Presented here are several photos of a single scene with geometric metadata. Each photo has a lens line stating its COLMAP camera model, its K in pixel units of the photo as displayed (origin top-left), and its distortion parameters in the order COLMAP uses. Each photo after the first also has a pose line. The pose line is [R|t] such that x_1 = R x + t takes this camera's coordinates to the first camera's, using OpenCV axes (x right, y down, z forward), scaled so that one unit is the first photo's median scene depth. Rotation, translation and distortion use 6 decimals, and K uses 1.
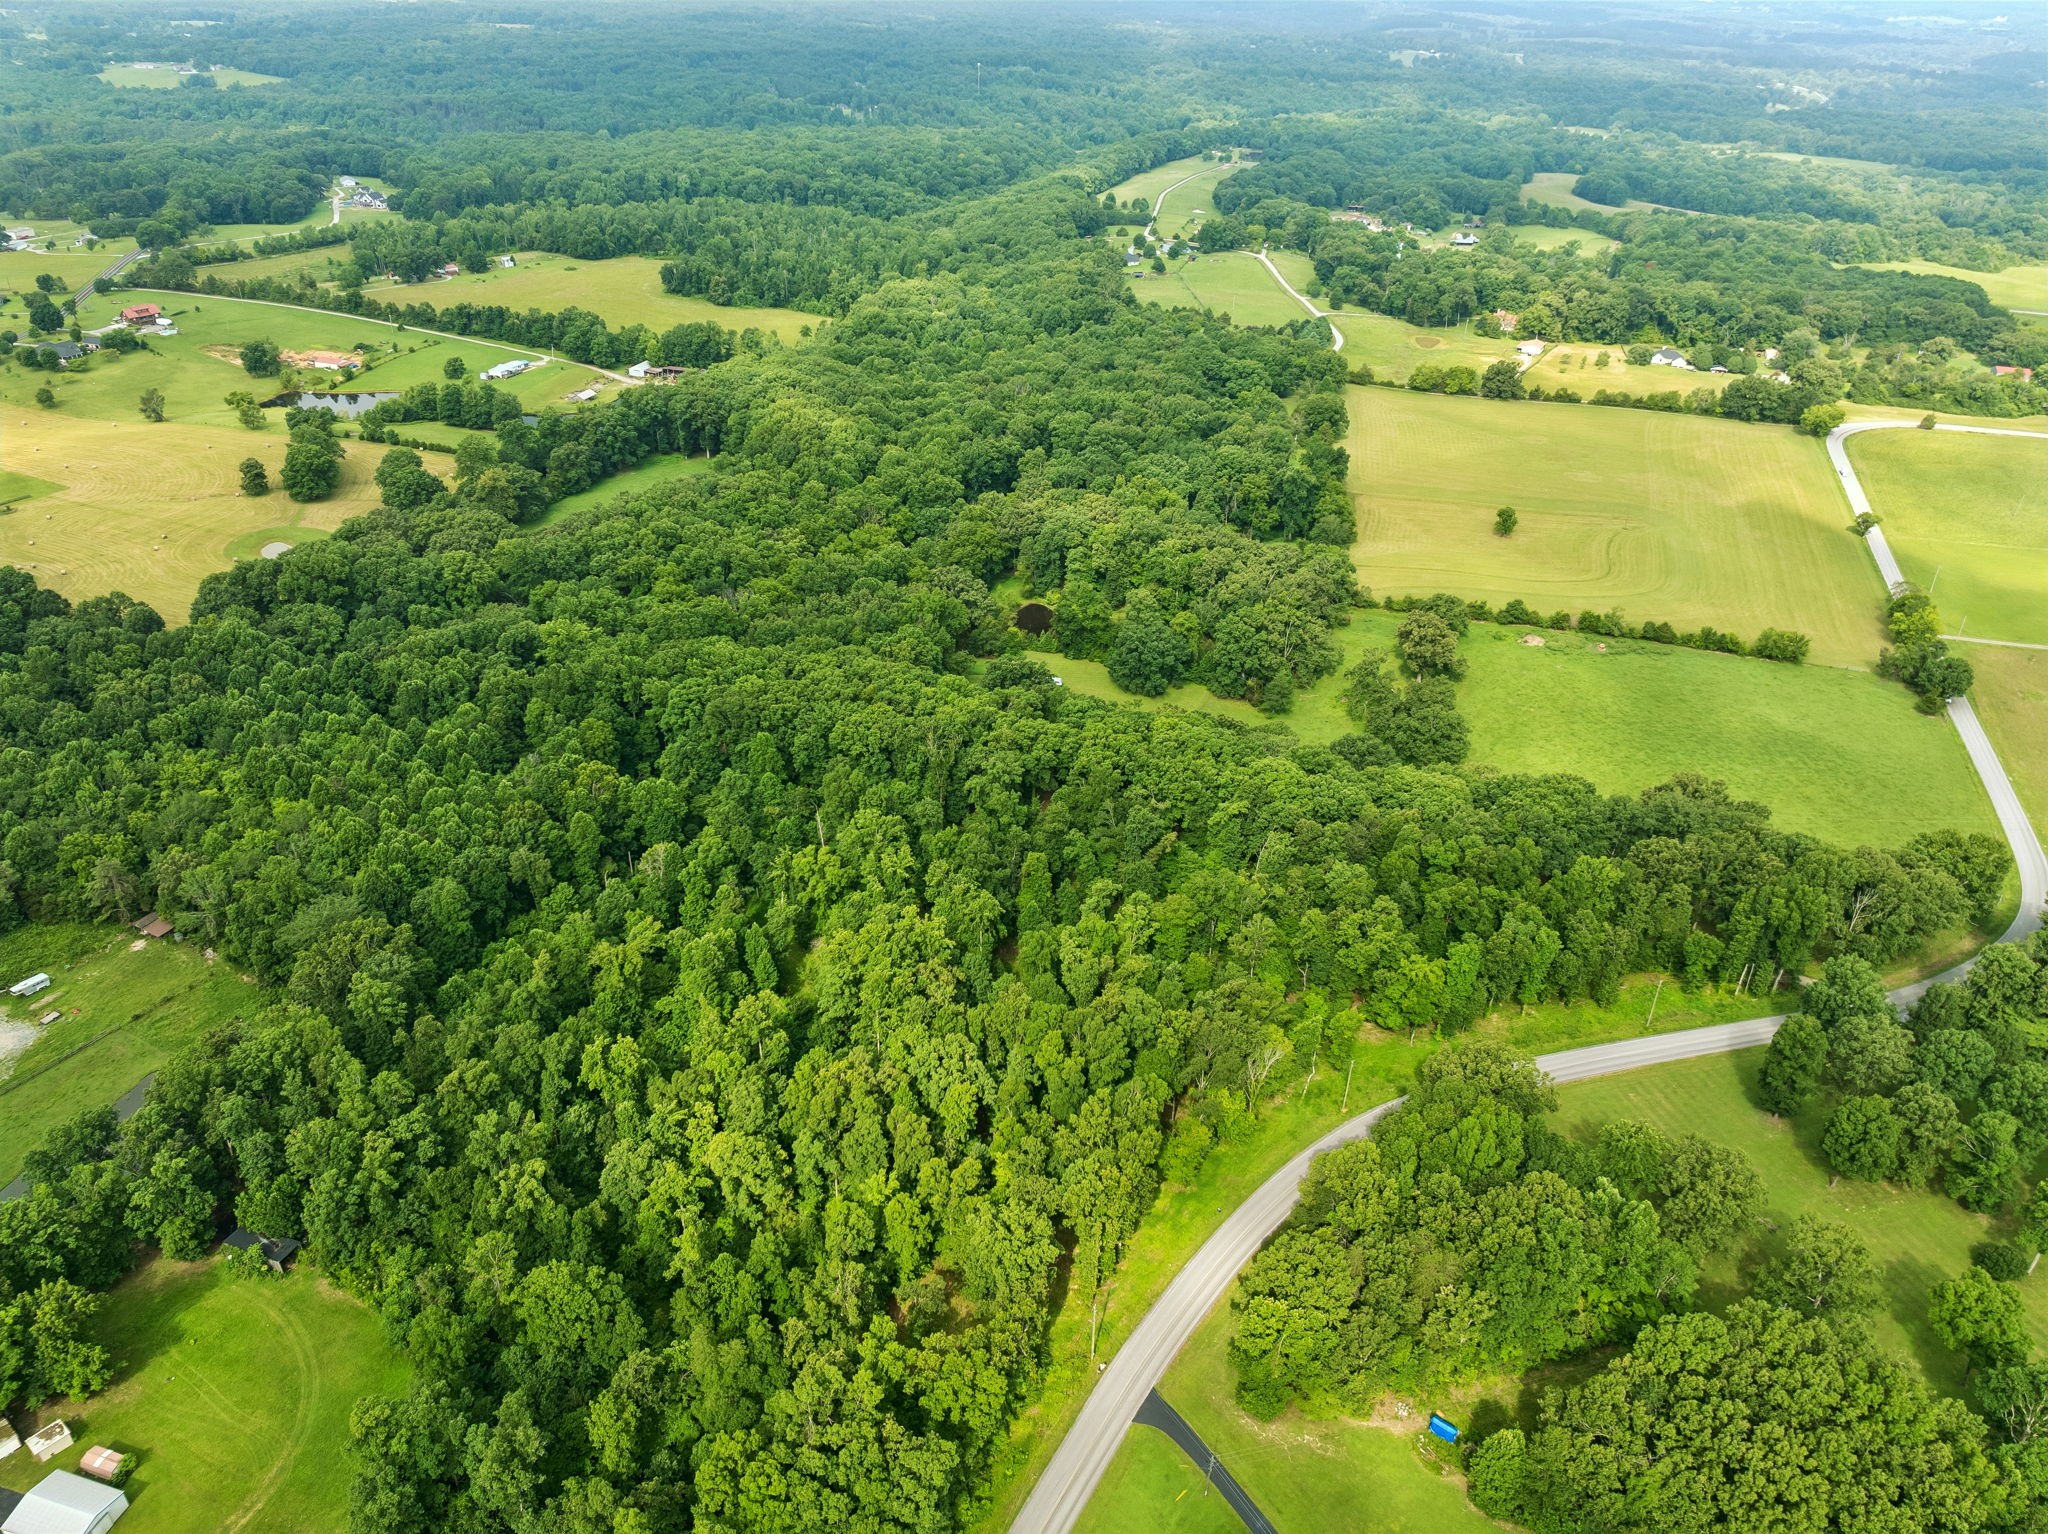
lens RADIAL K [[1412.1, 0, 1052.4], [0, 1412.1, 762.8], [0, 0, 1]] dist [-0.052641, 0.022111]
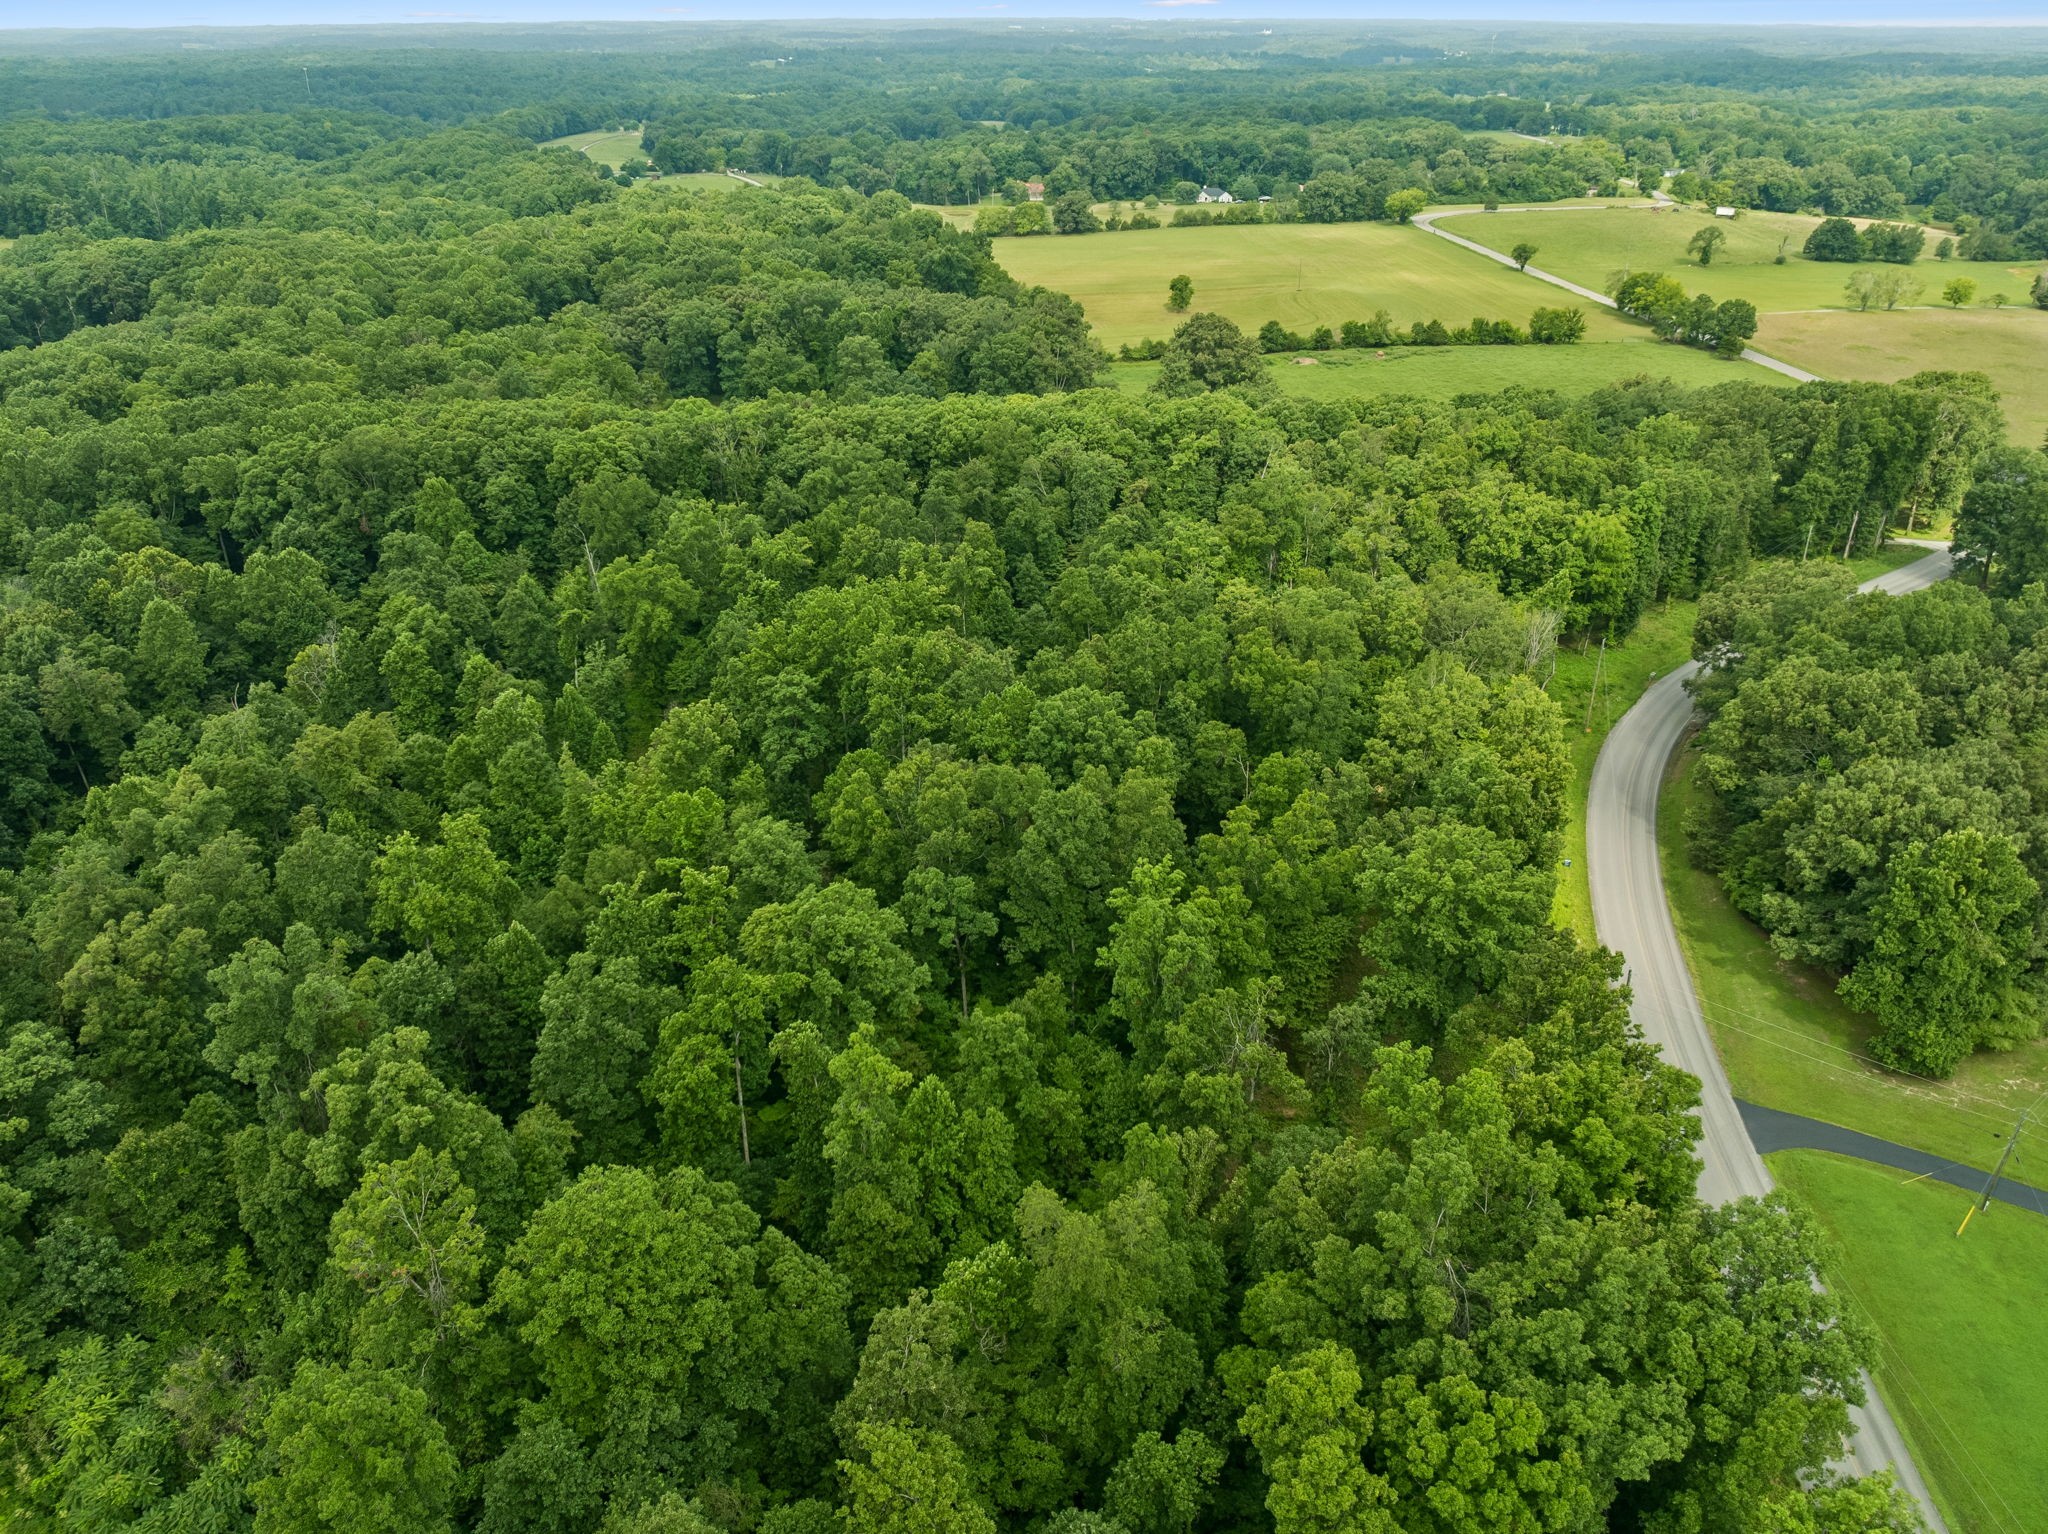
lens RADIAL K [[1481.1, 0, 1033.6], [0, 1481.1, 761.5], [0, 0, 1]] dist [-0.044810, 0.006866]
pose [[0.917677, -0.206108, 0.339688, -0.097104], [0.223183, 0.974708, -0.011524, 0.075510], [-0.328722, 0.086388, 0.940467, 0.154567]]
